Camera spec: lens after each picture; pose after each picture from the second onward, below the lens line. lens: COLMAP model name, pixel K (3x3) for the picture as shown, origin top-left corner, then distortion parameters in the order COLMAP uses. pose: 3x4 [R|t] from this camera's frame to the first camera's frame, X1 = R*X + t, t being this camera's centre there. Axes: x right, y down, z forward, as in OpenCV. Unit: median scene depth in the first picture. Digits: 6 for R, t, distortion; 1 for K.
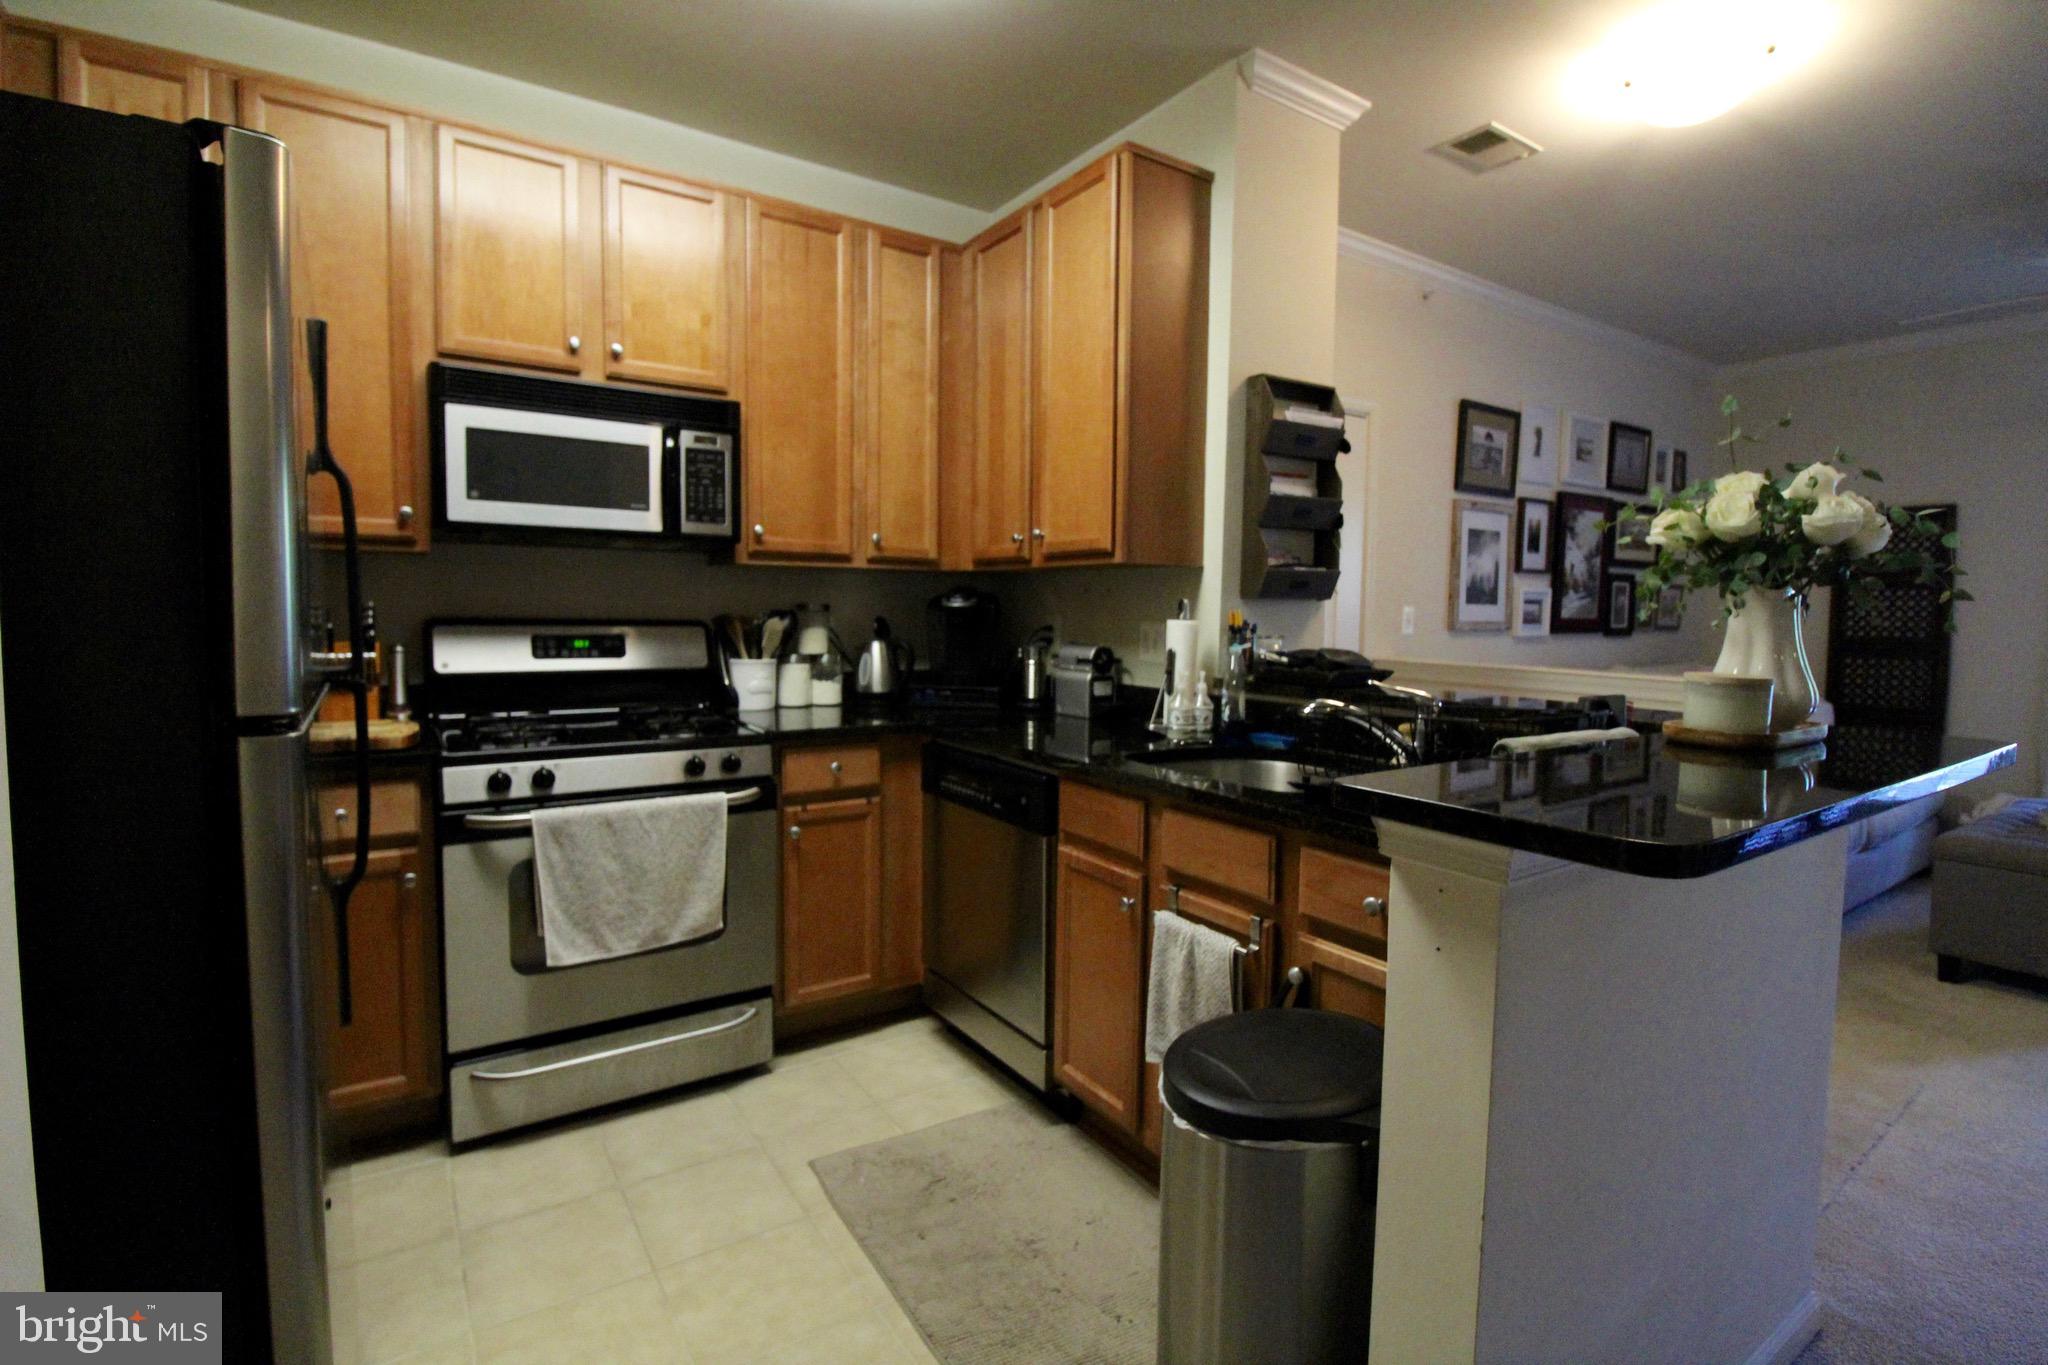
lens RADIAL K [[944.9, 0, 1012.7], [0, 944.9, 665.6], [0, 0, 1]] dist [-0.000375, -0.017186]
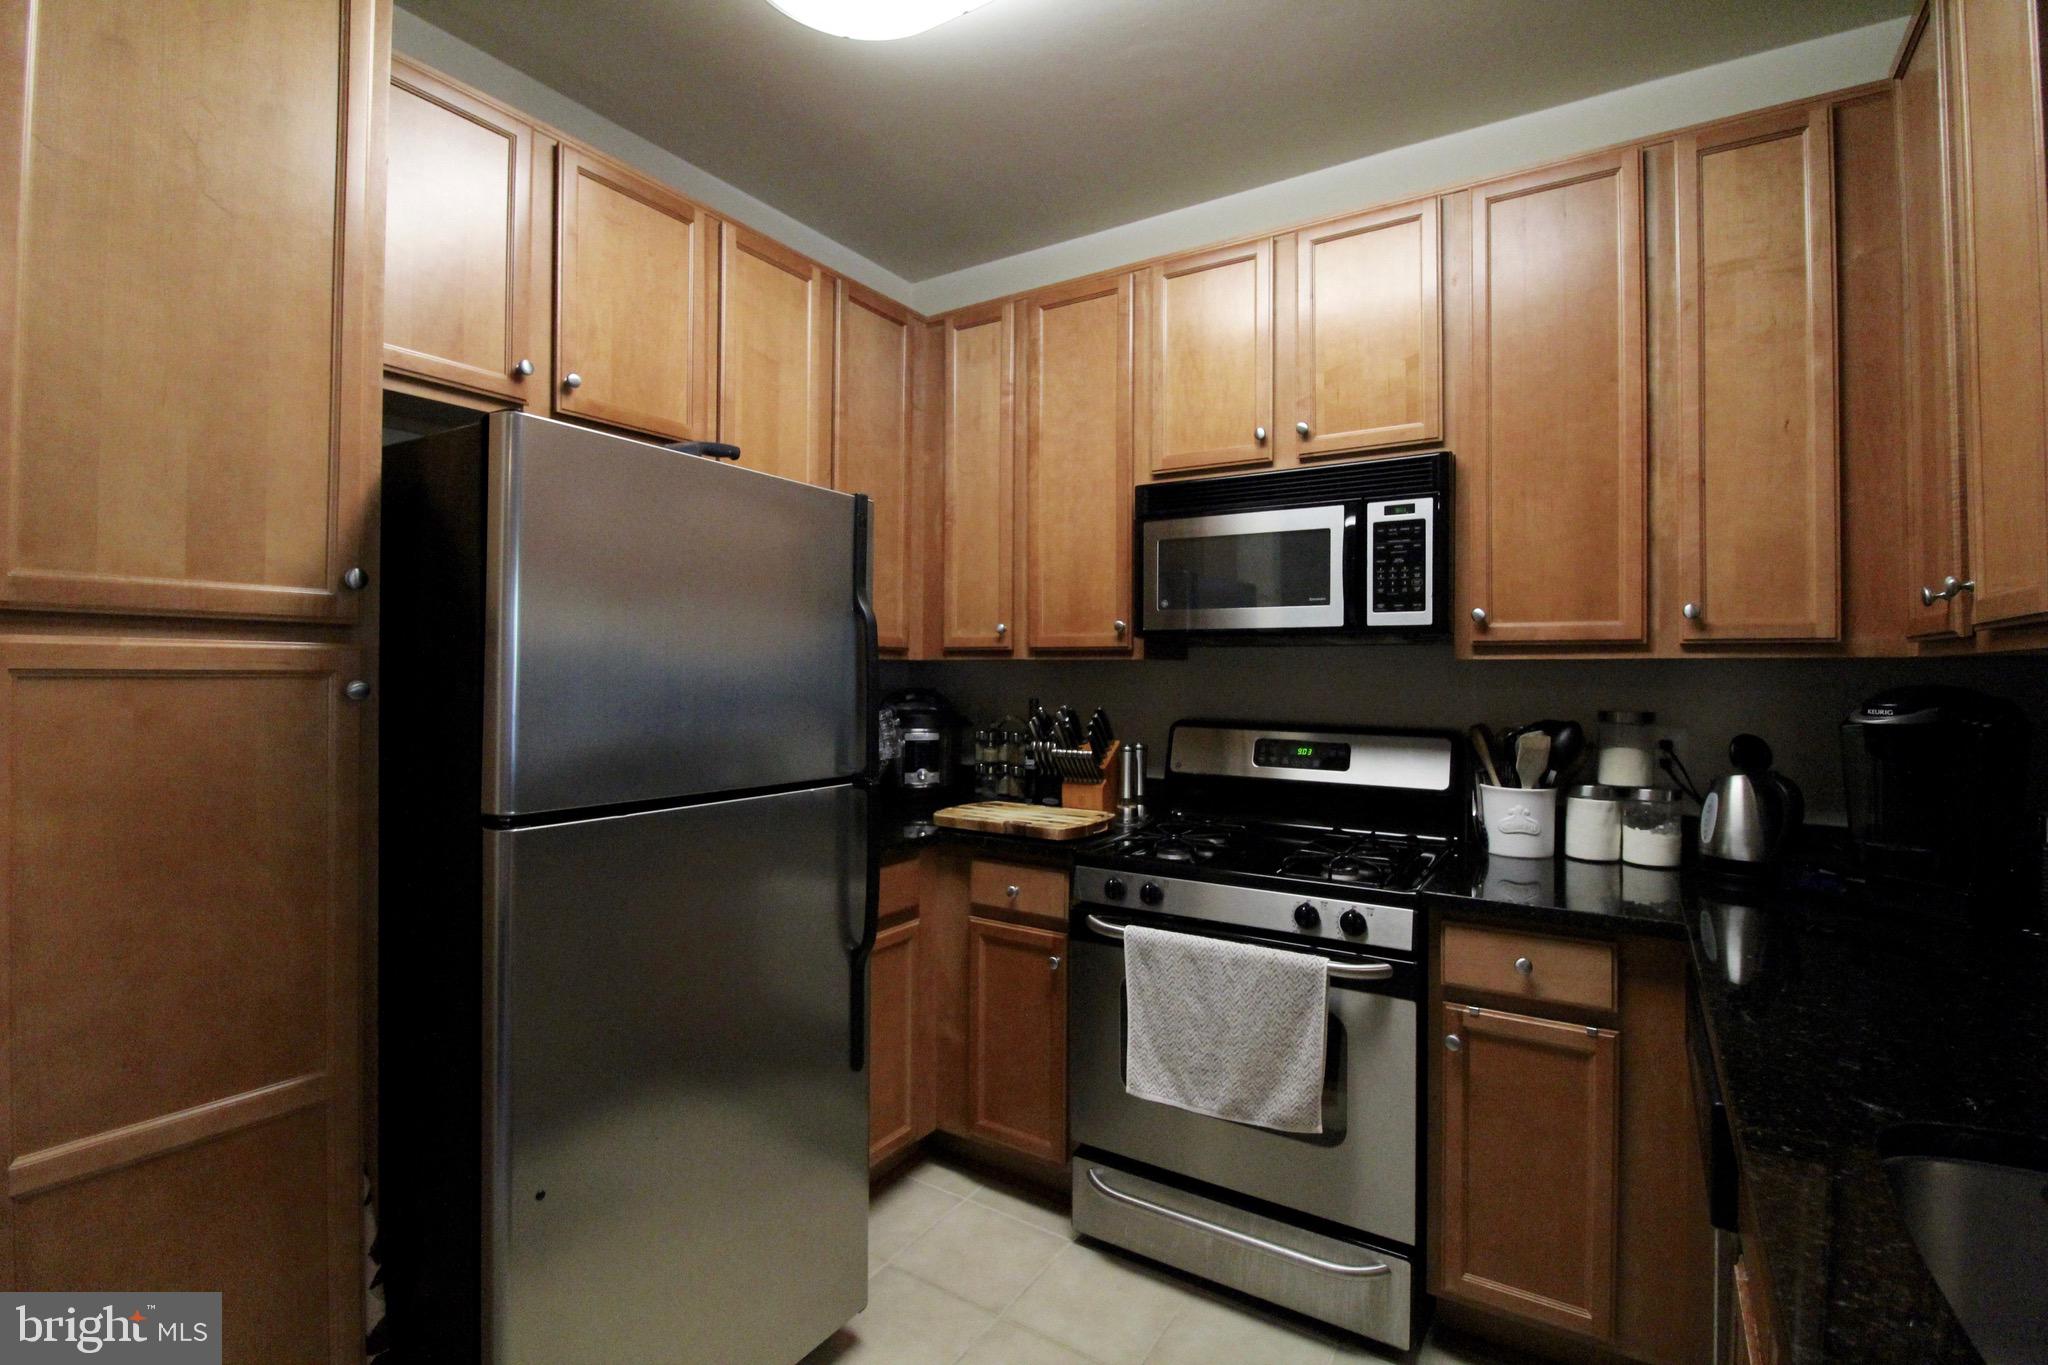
lens RADIAL K [[944.9, 0, 1012.7], [0, 944.9, 665.6], [0, 0, 1]] dist [-0.000375, -0.017186]
pose [[0.394650, -0.017618, -0.918663, 0.279233], [-0.057251, 0.997402, -0.043723, -0.051824], [0.917046, 0.069849, 0.392616, 0.390128]]
